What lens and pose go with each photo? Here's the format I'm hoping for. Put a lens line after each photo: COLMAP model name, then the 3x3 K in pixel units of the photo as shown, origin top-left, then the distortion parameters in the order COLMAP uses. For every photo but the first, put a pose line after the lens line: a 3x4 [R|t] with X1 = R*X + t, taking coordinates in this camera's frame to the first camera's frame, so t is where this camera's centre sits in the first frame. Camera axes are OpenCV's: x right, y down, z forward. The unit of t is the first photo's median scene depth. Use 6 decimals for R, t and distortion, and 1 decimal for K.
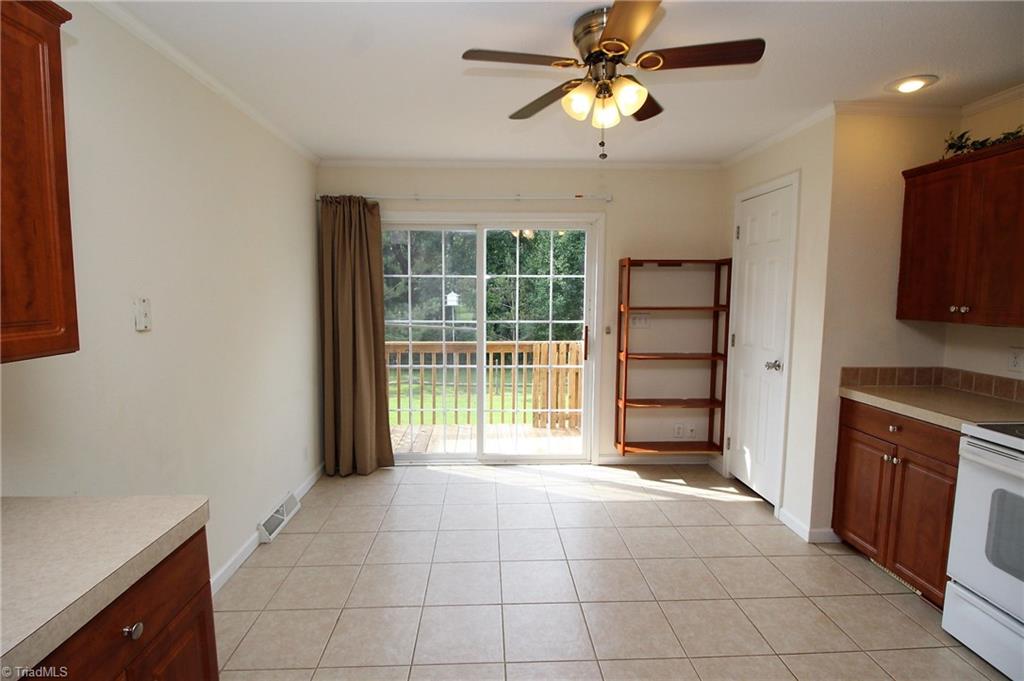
lens RADIAL K [[476.0, 0, 509.6], [0, 476.0, 340.2], [0, 0, 1]] dist [-0.001472, -0.011598]
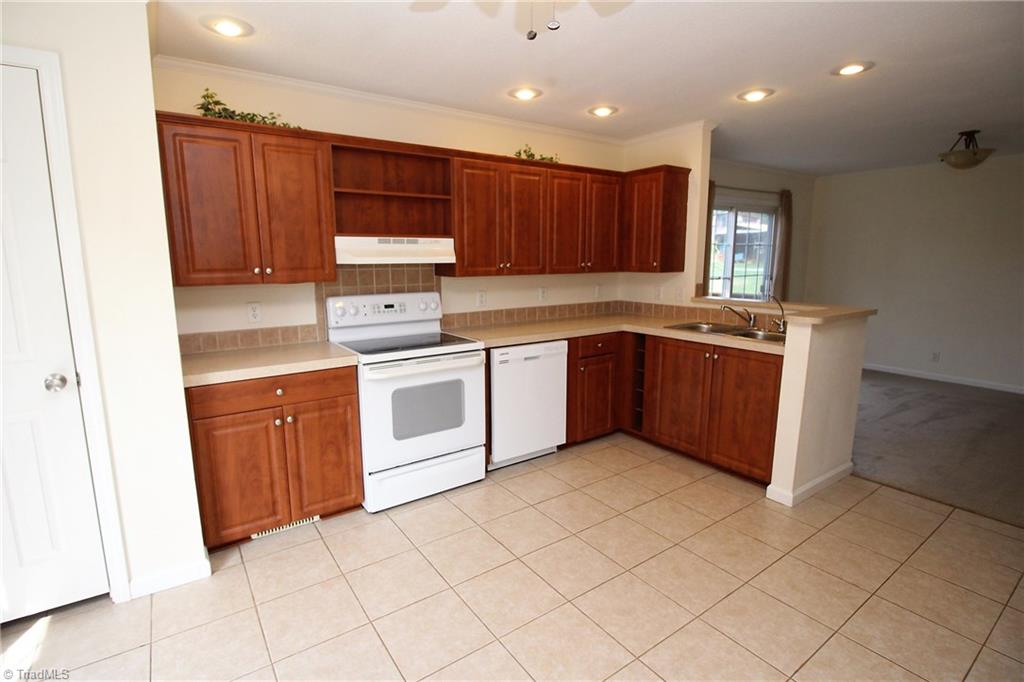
lens RADIAL K [[476.0, 0, 505.6], [0, 476.0, 336.5], [0, 0, 1]] dist [-0.001472, -0.011598]
pose [[-0.533572, -0.133843, 0.835097, -0.277016], [0.082953, 0.974356, 0.209164, -0.098377], [-0.841677, 0.180877, -0.508786, 1.077452]]
